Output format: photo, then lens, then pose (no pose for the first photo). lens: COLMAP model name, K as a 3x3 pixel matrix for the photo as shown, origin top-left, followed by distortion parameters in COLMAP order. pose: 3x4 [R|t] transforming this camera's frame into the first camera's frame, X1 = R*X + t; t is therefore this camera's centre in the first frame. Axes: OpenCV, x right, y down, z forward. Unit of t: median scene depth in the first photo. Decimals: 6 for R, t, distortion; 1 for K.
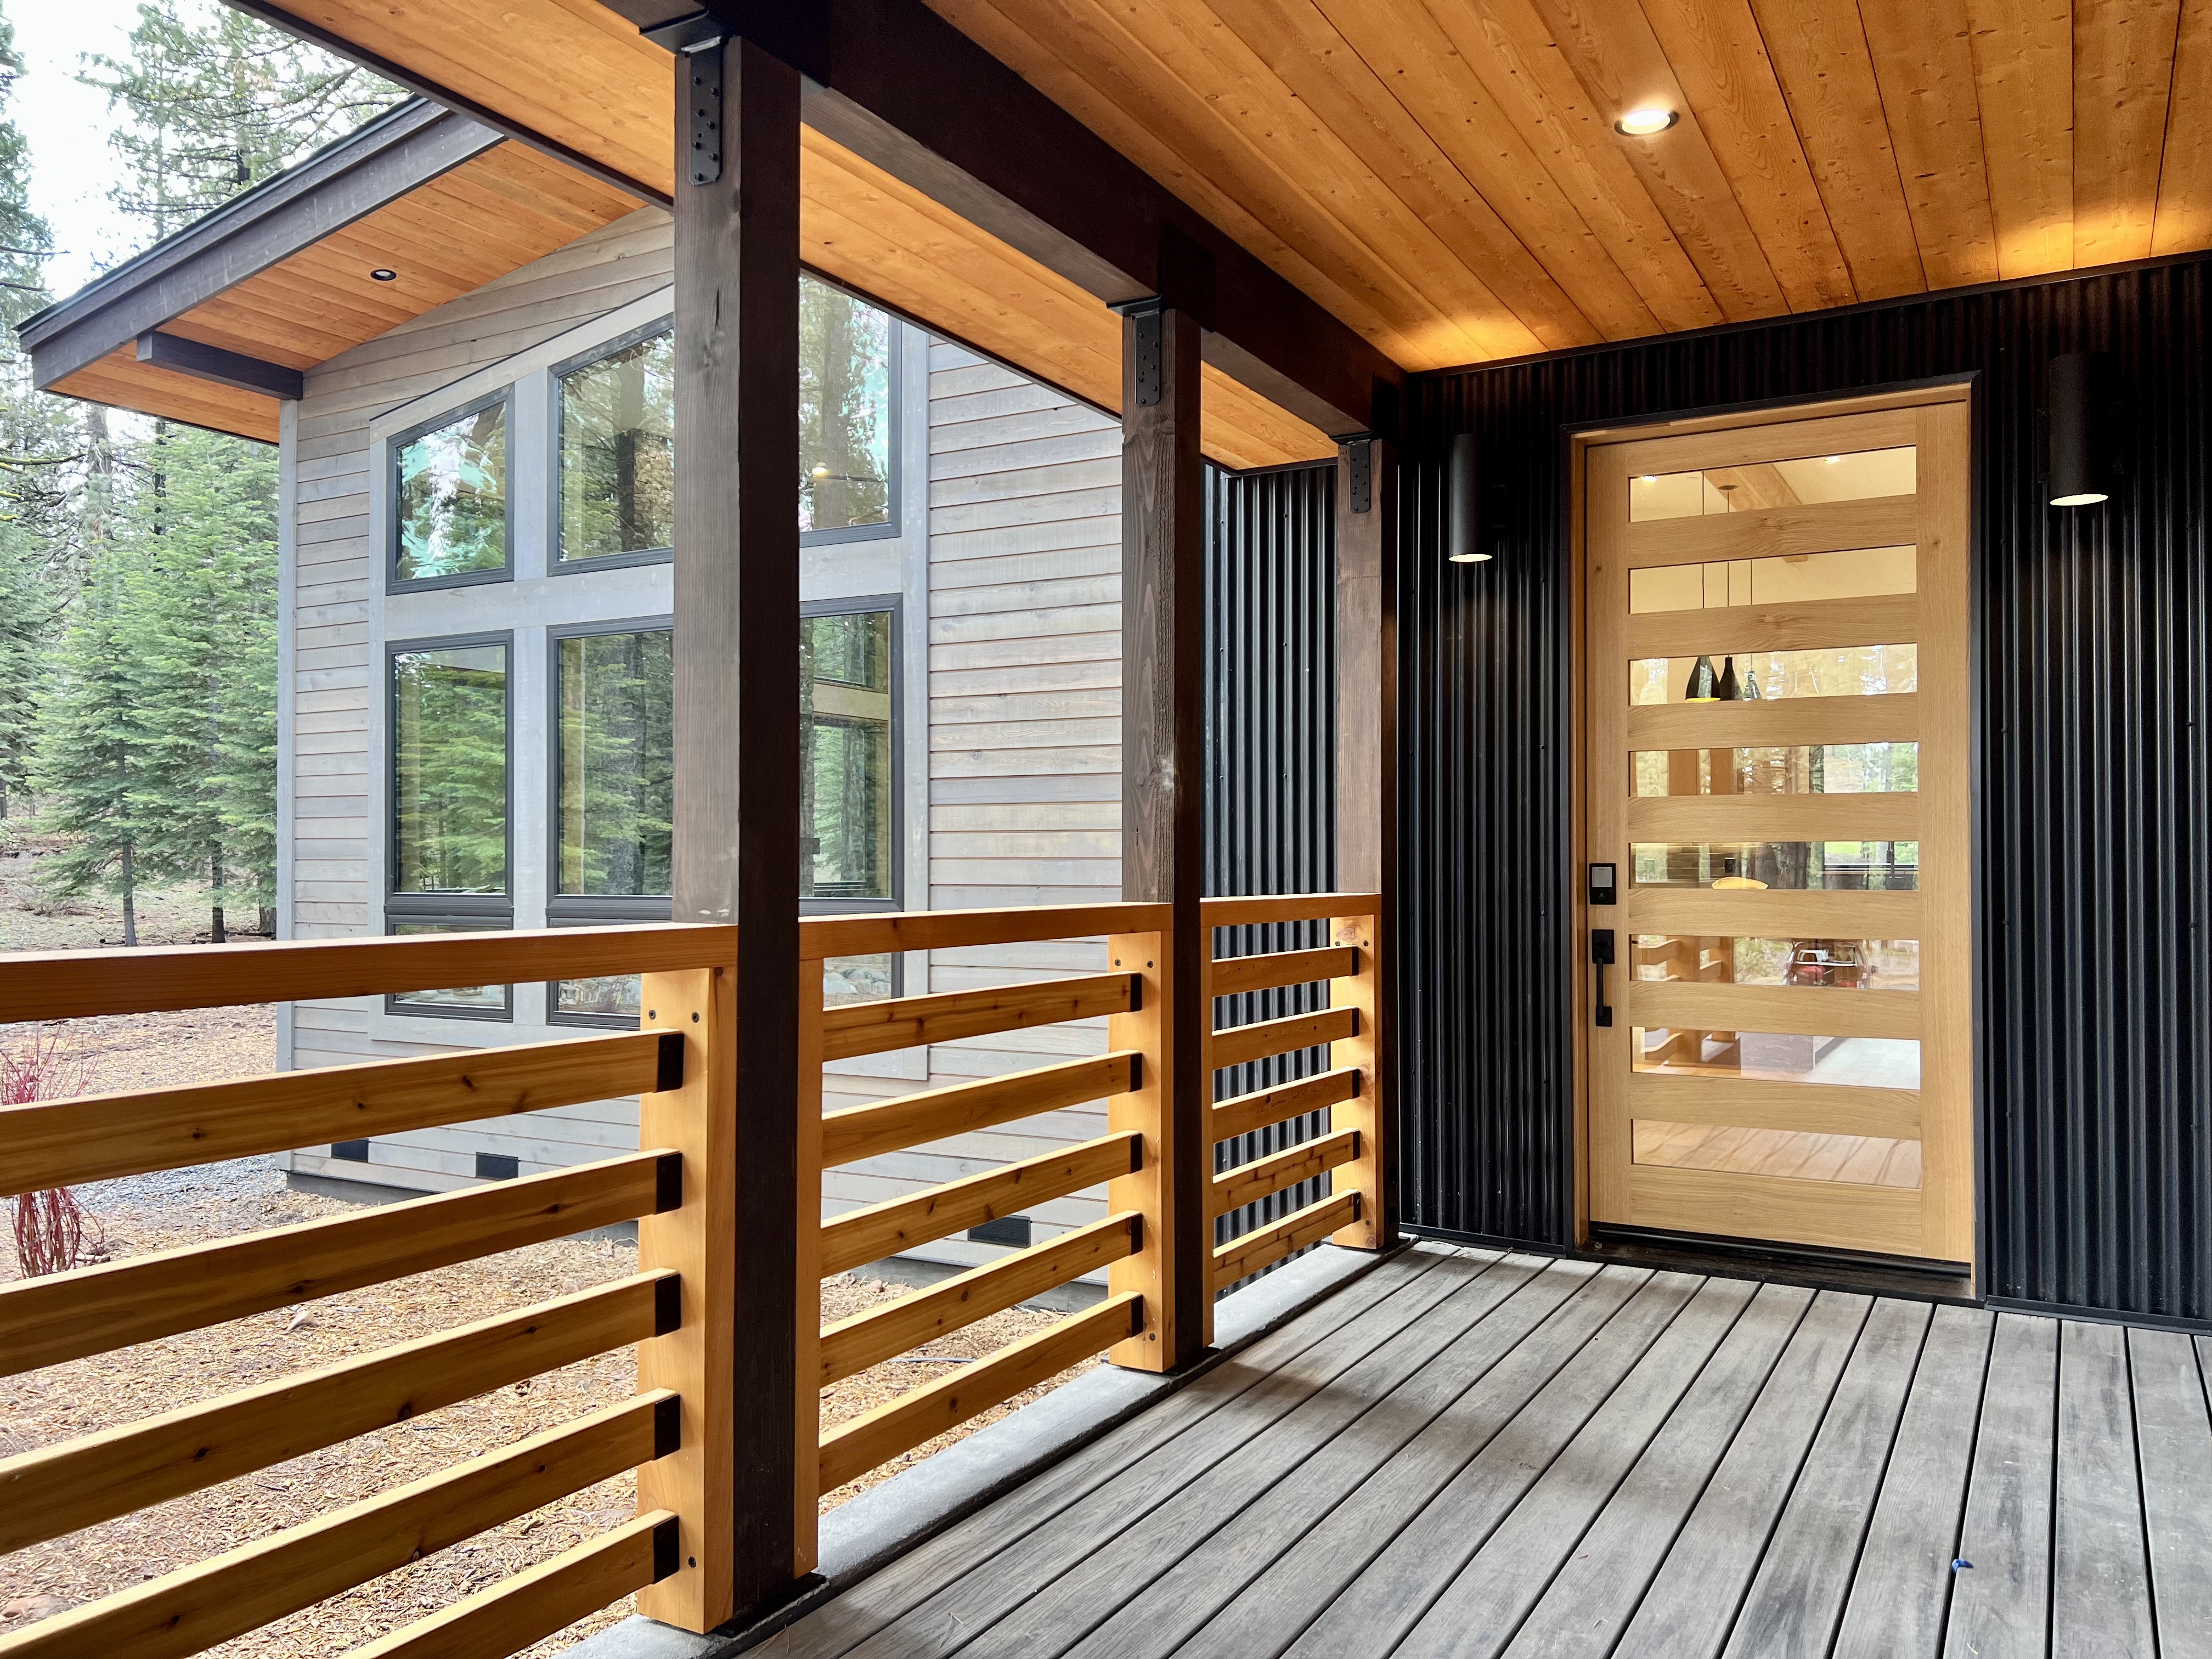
lens RADIAL K [[1675.1, 0, 1106.0], [0, 1675.1, 829.5], [0, 0, 1]] dist [0.052648, -0.003423]
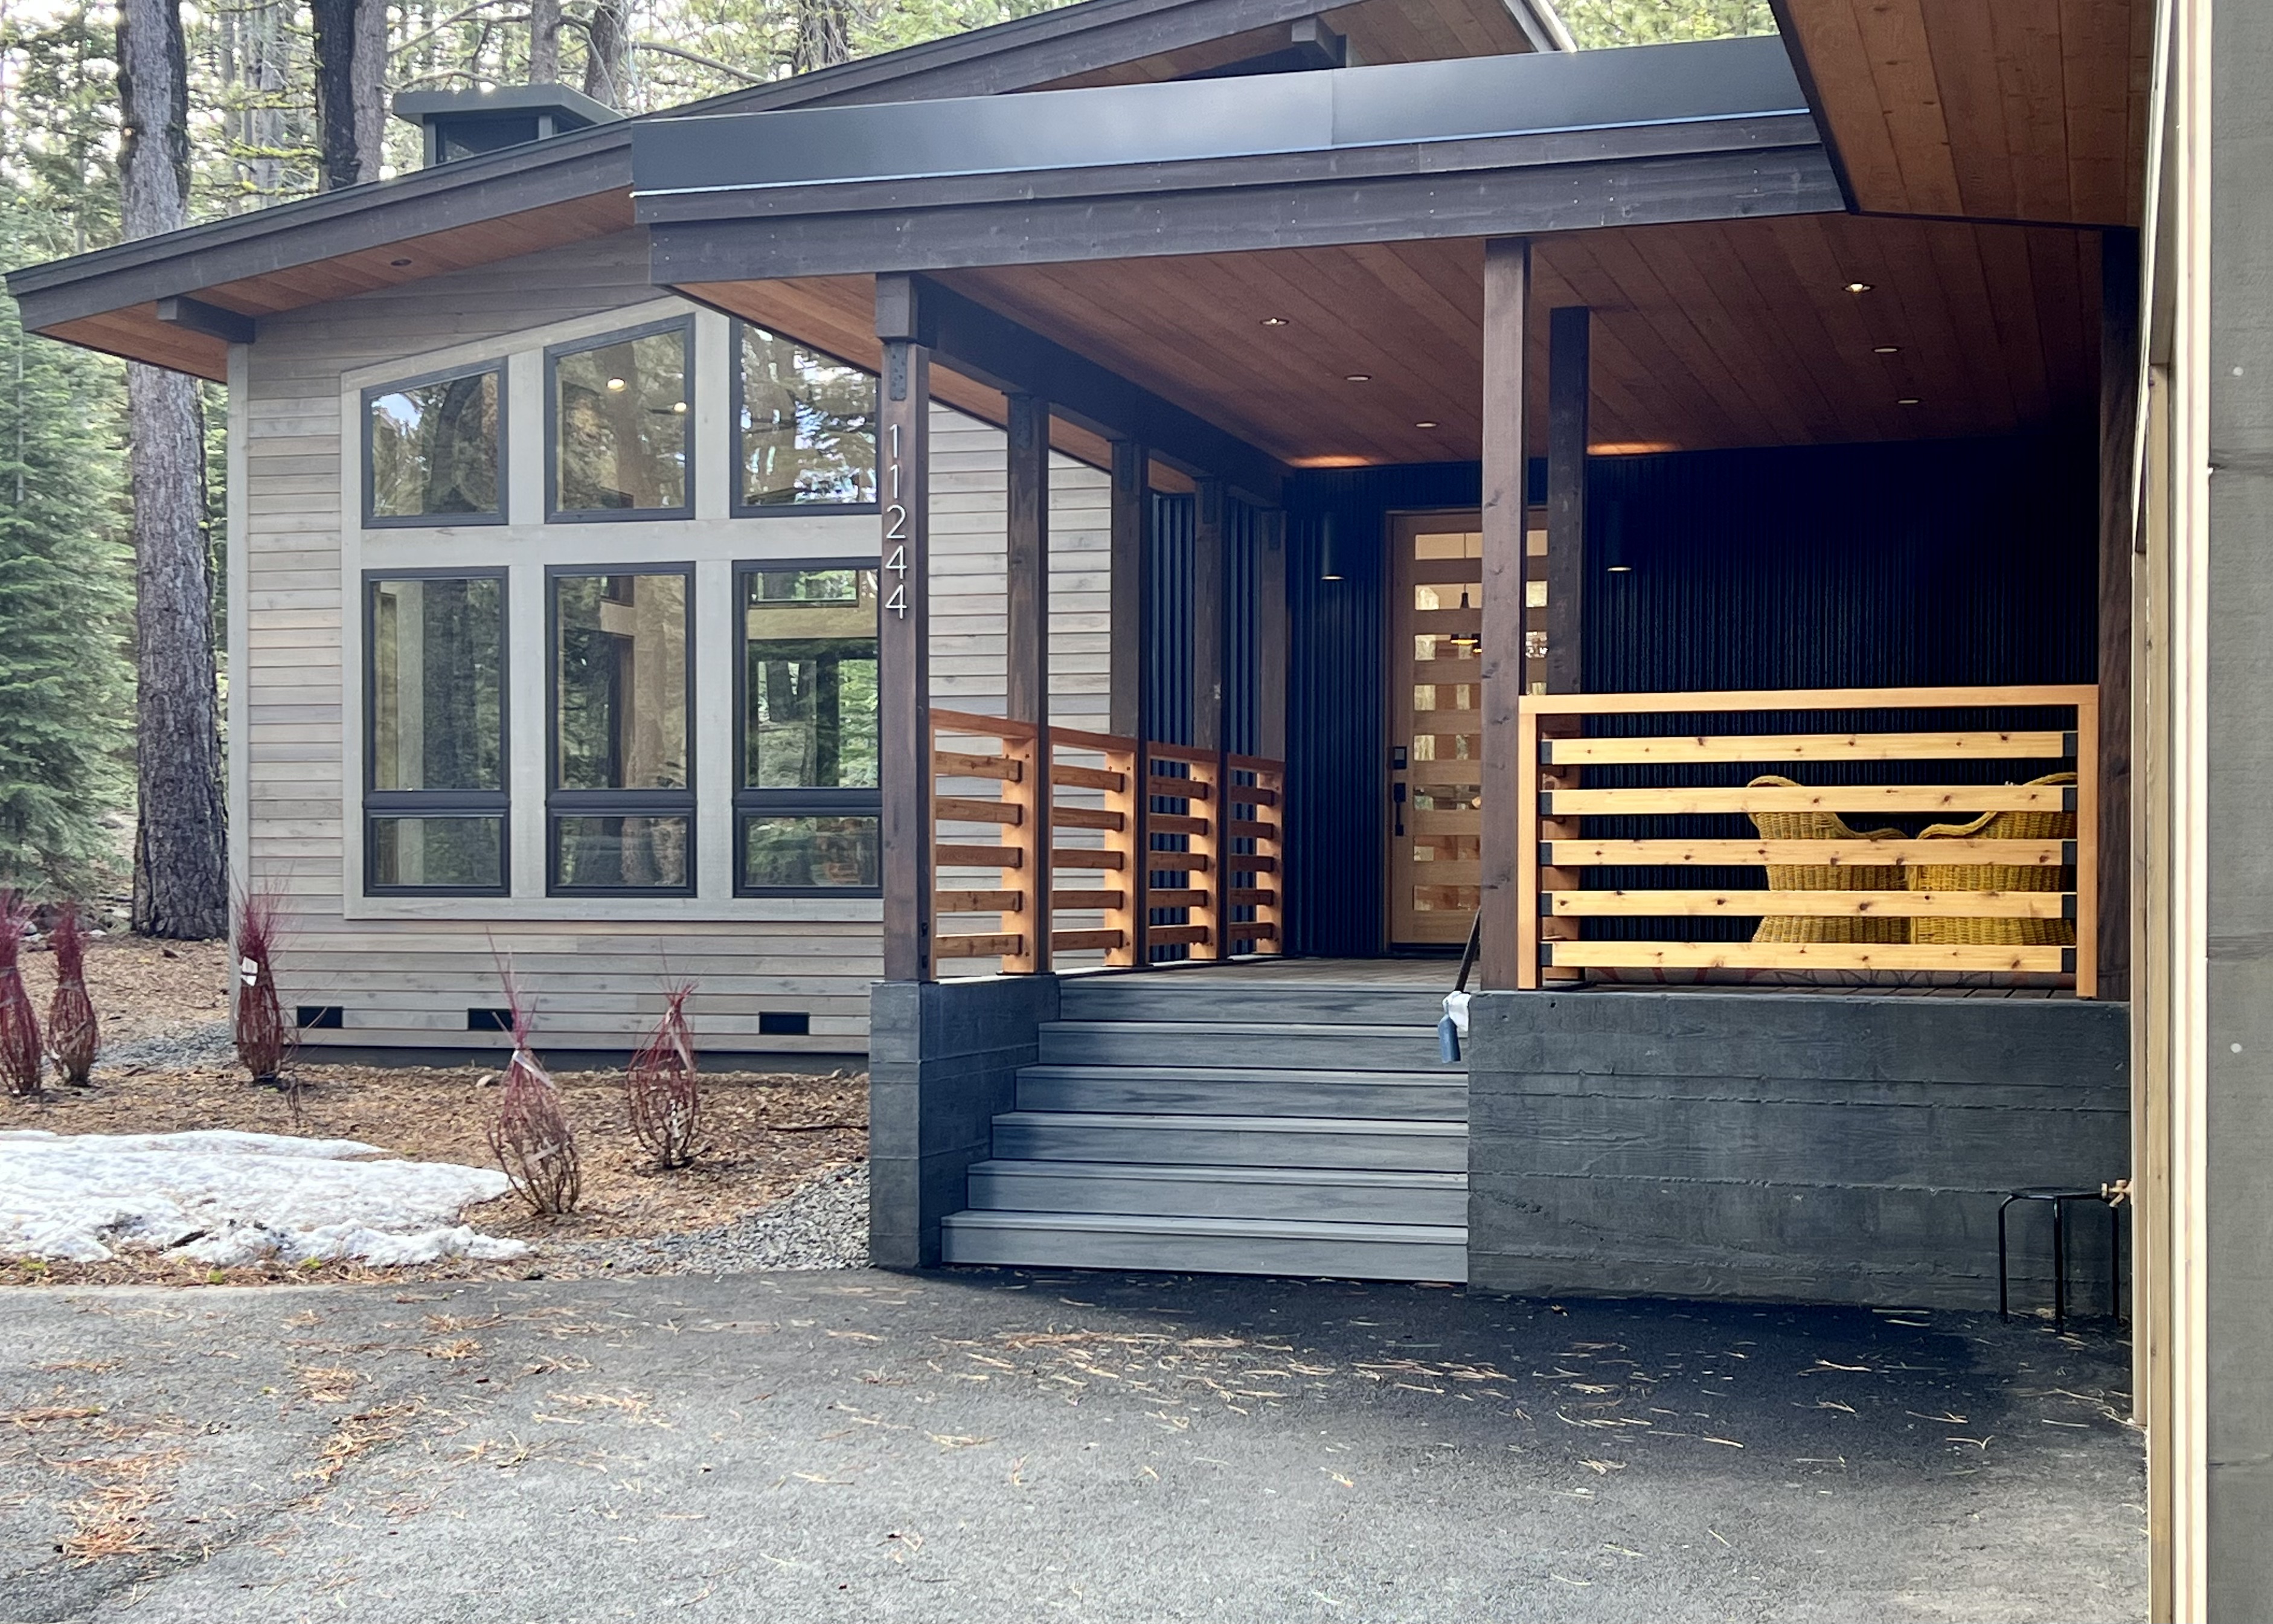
lens RADIAL K [[3101.0, 0, 1132.8], [0, 3101.0, 846.5], [0, 0, 1]] dist [0.133225, 0.036906]
pose [[0.975030, 0.005731, 0.221997, -0.411903], [-0.007700, 0.999938, 0.008003, 0.057931], [-0.221938, -0.009513, 0.975014, -1.245864]]
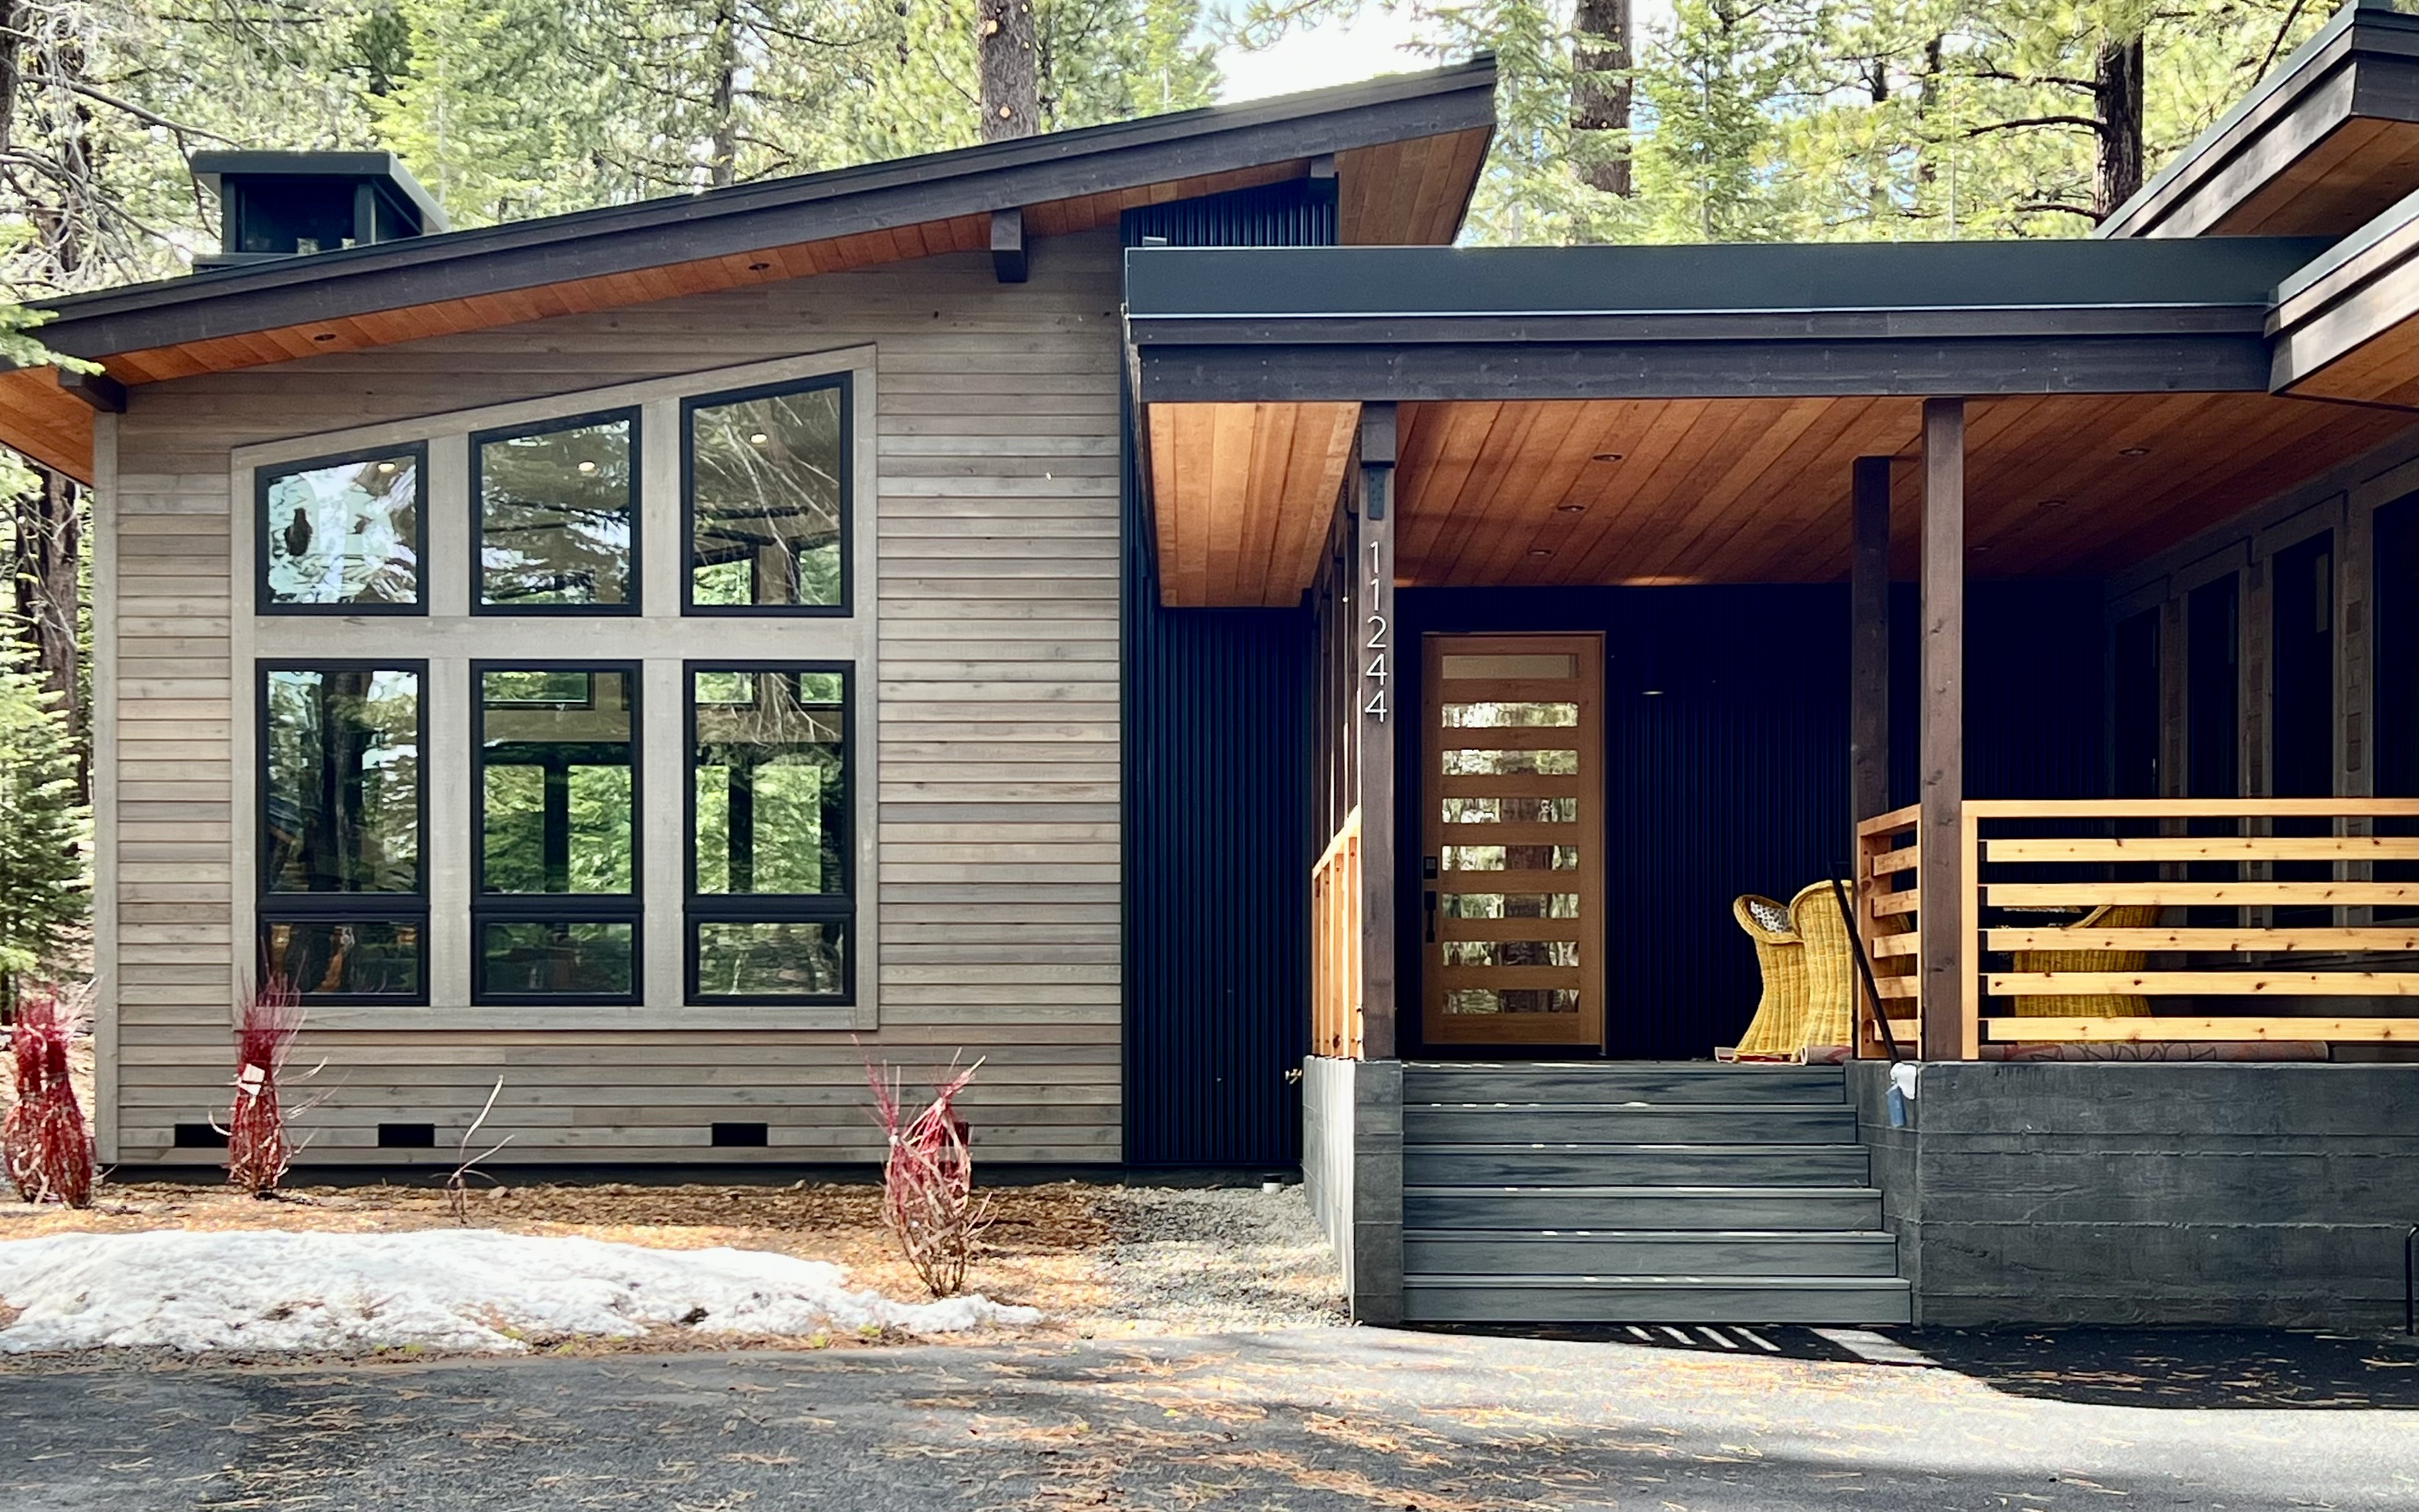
lens RADIAL K [[3362.4, 0, 1211.8], [0, 3362.4, 943.2], [0, 0, 1]] dist [0.110365, -0.043337]
pose [[0.880290, 0.013367, 0.474248, -0.968594], [-0.010901, 0.999909, -0.007950, 0.084649], [-0.474311, 0.001829, 0.880355, -1.253147]]
